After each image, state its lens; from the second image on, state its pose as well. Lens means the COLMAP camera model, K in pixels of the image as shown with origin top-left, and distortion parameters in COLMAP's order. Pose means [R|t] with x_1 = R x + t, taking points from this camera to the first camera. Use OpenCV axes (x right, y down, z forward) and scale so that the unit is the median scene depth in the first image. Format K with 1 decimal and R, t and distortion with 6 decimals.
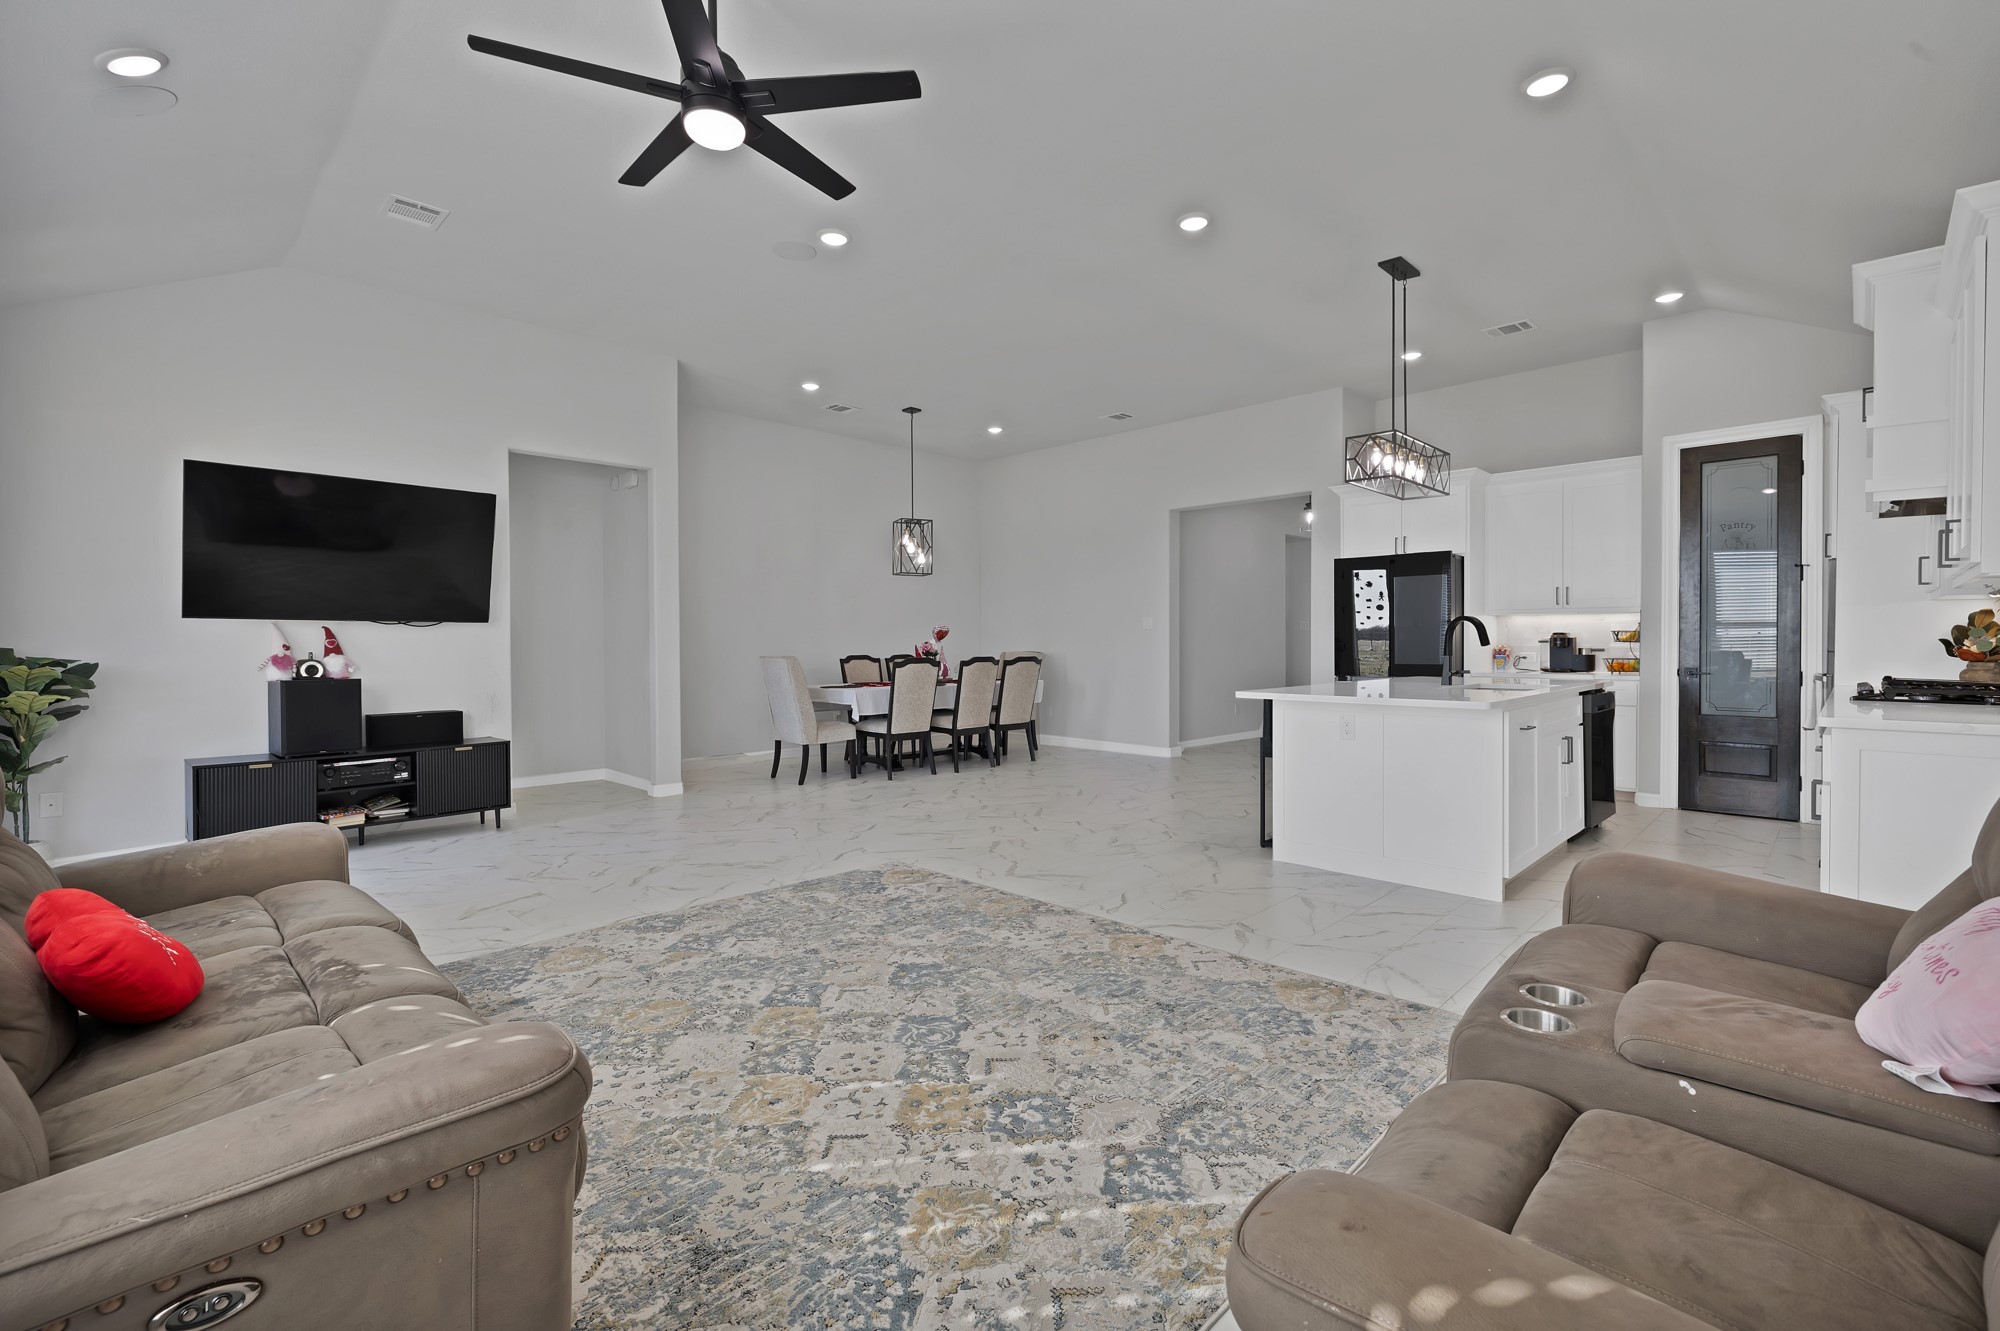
lens RADIAL K [[870.5, 0, 996.9], [0, 870.5, 649.6], [0, 0, 1]] dist [-0.001736, 0.000163]
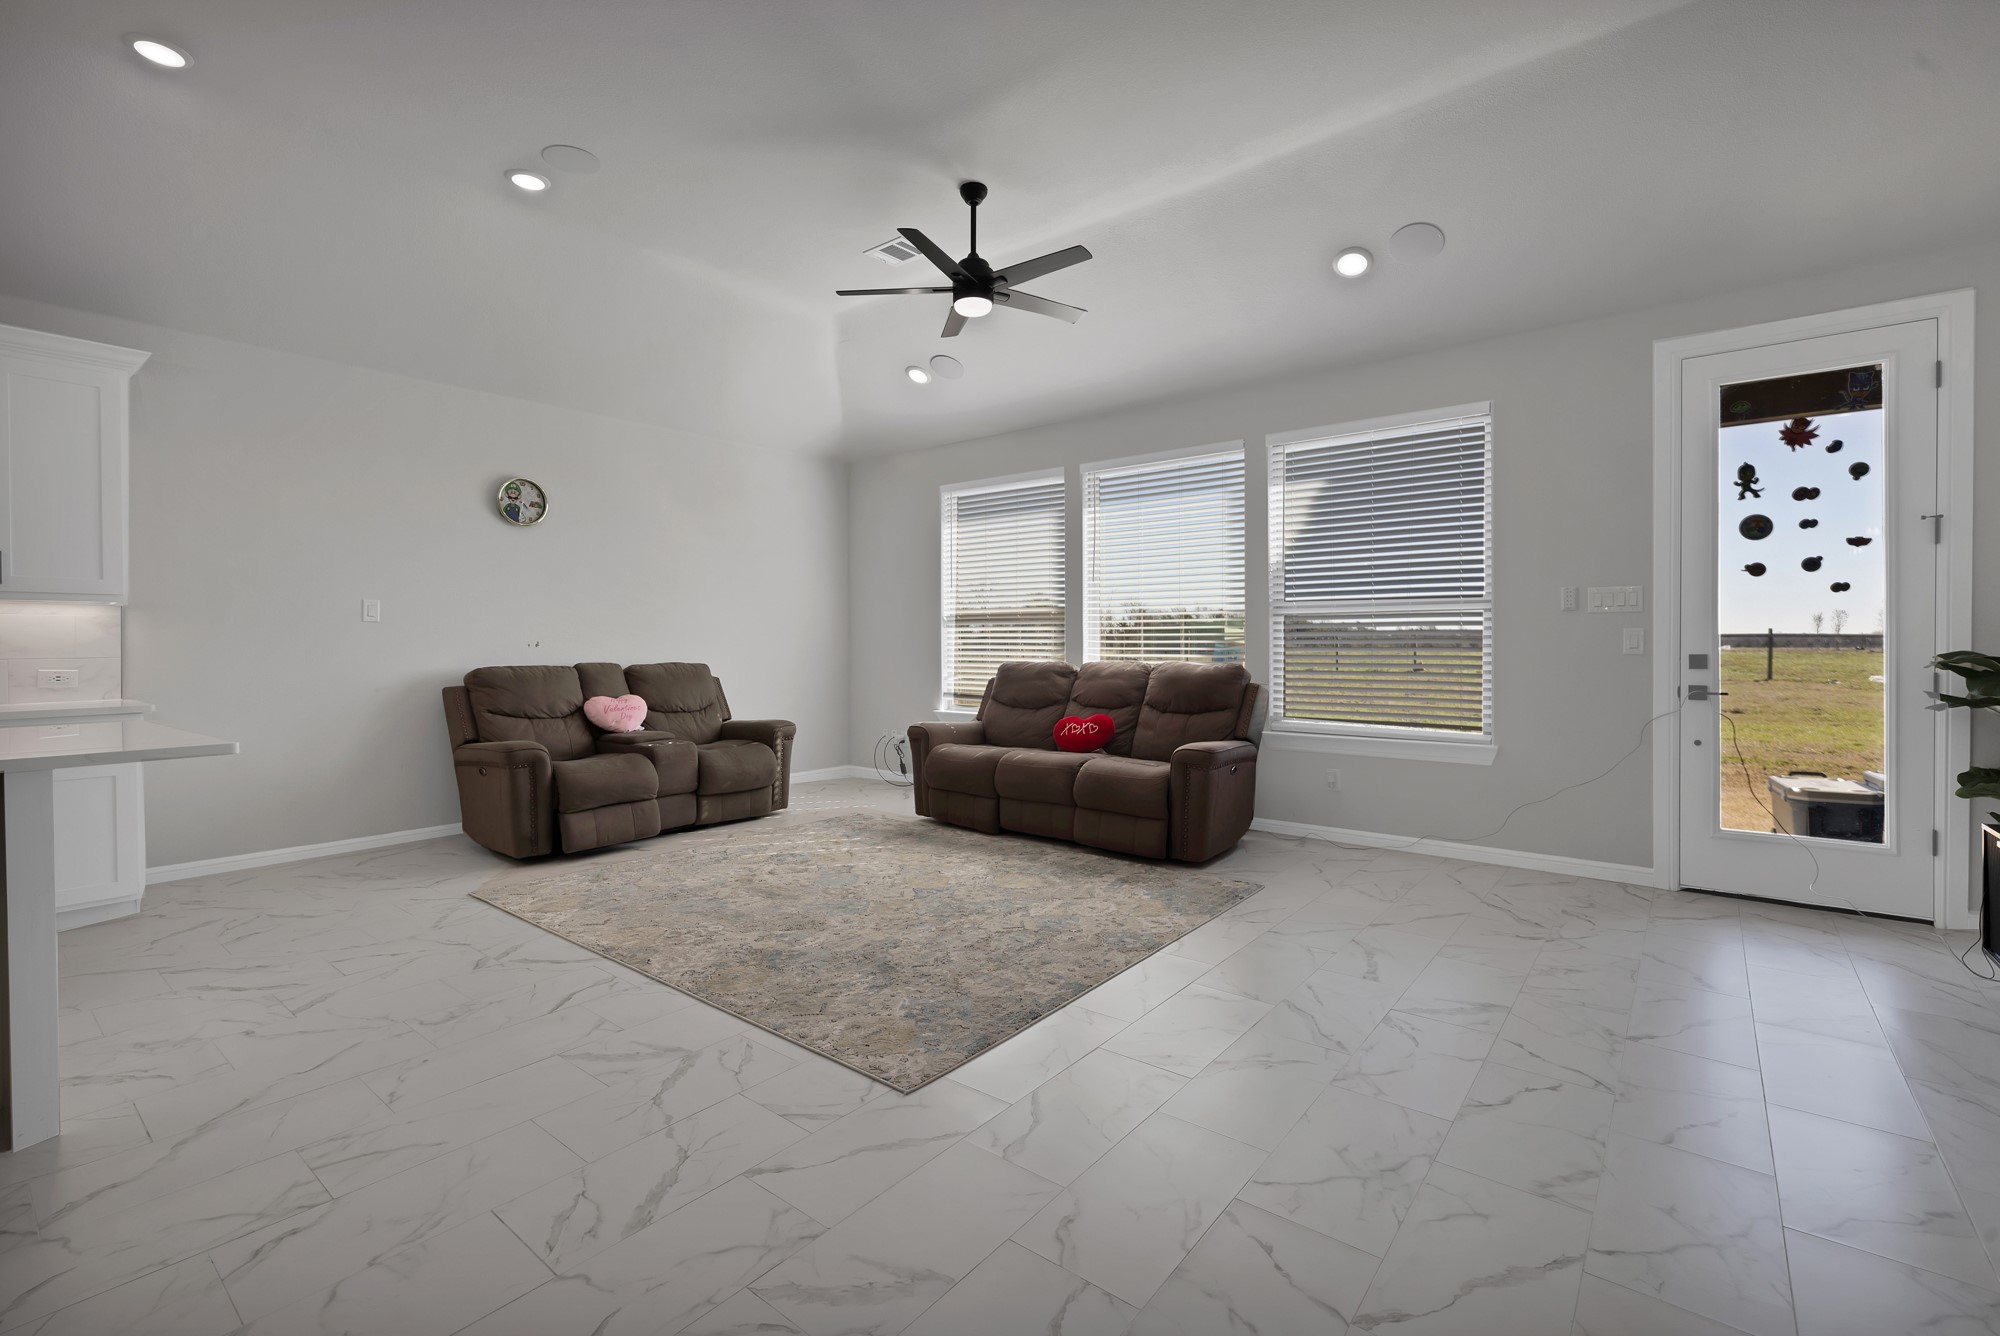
lens RADIAL K [[870.5, 0, 996.9], [0, 870.5, 652.1], [0, 0, 1]] dist [-0.001736, 0.000163]
pose [[-0.994499, 0.009003, -0.104355, -0.125595], [0.006959, 0.999777, 0.019938, -0.012610], [0.104511, 0.019102, -0.994340, 1.593312]]
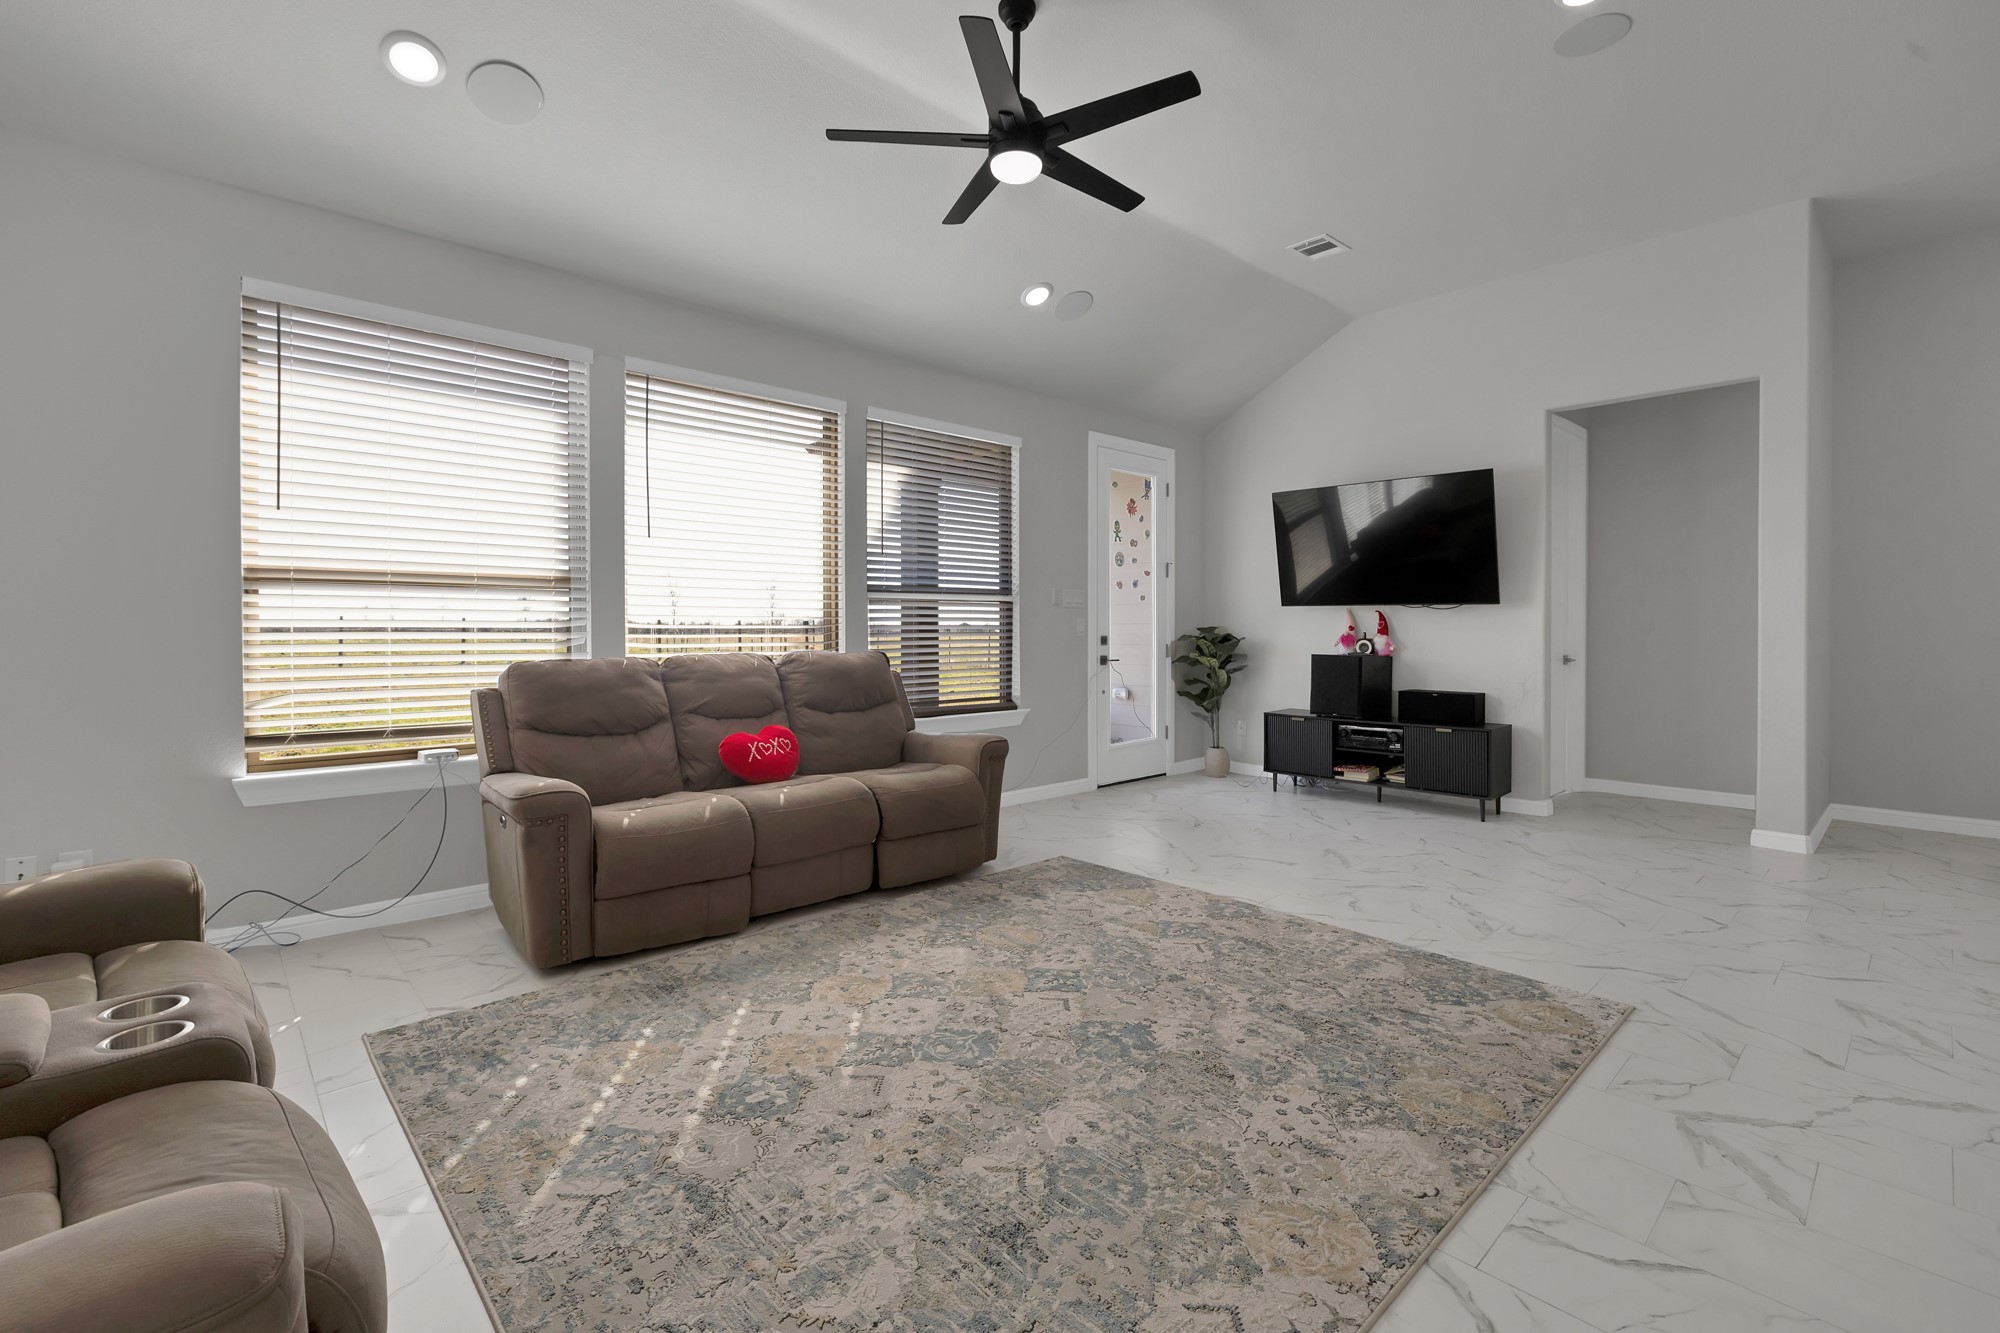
lens RADIAL K [[875.3, 0, 1009.0], [0, 875.3, 629.5], [0, 0, 1]] dist [0.000045, 0.000044]
pose [[-0.038473, 0.007652, -0.999230, 0.511433], [-0.007945, 0.999937, 0.007963, -0.008165], [0.999228, 0.008245, -0.038410, 0.653430]]
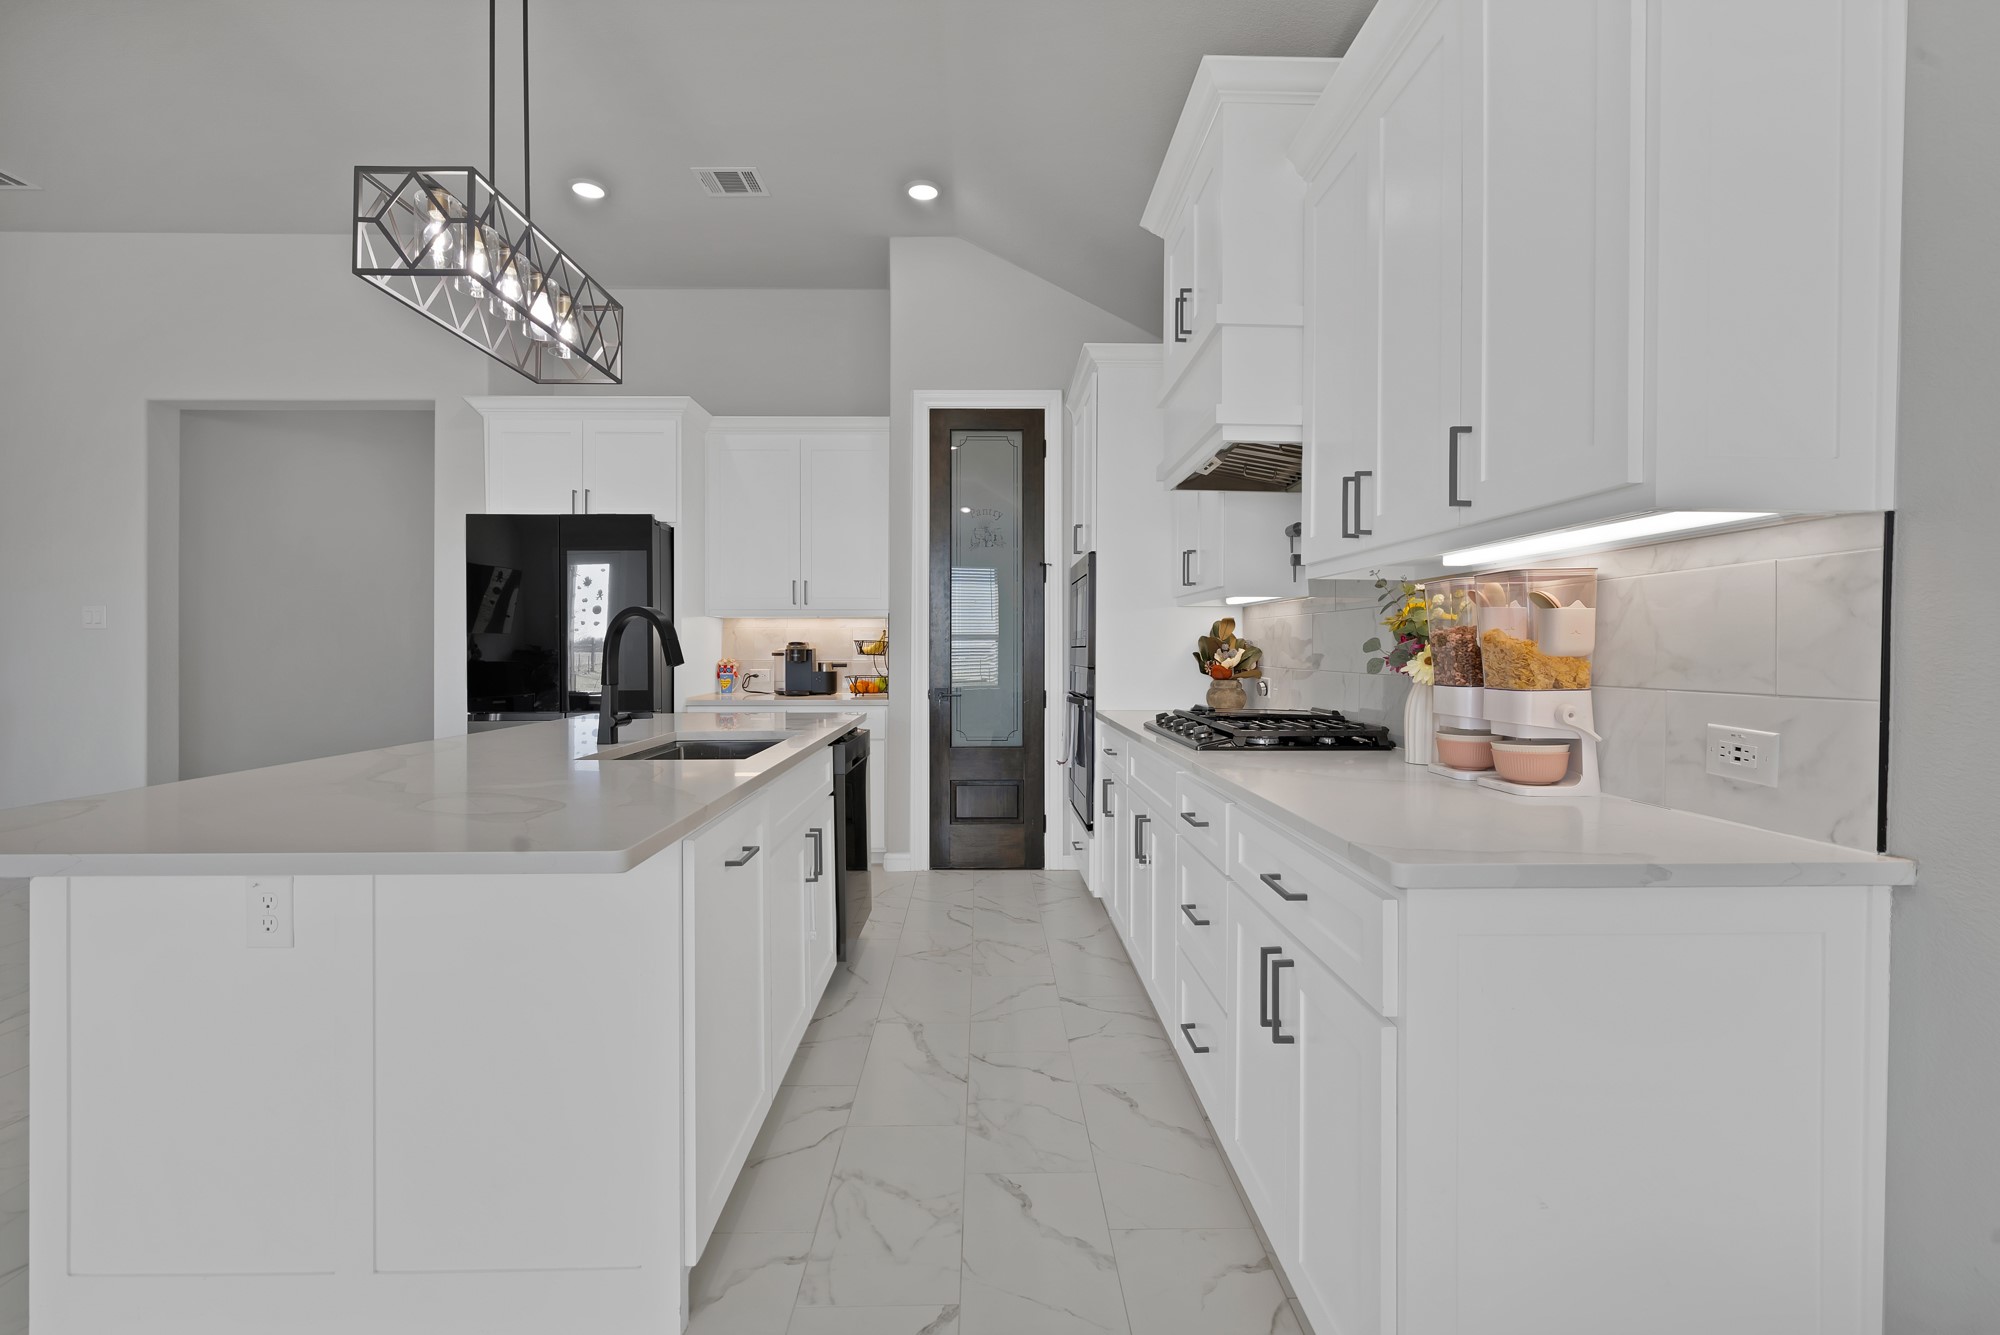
lens RADIAL K [[865.9, 0, 1004.1], [0, 865.9, 657.3], [0, 0, 1]] dist [0.000196, 0.000315]
pose [[0.687376, -0.002085, 0.726298, 0.361280], [0.004496, 0.999989, -0.001383, -0.007551], [-0.726288, 0.004216, 0.687378, 0.566355]]
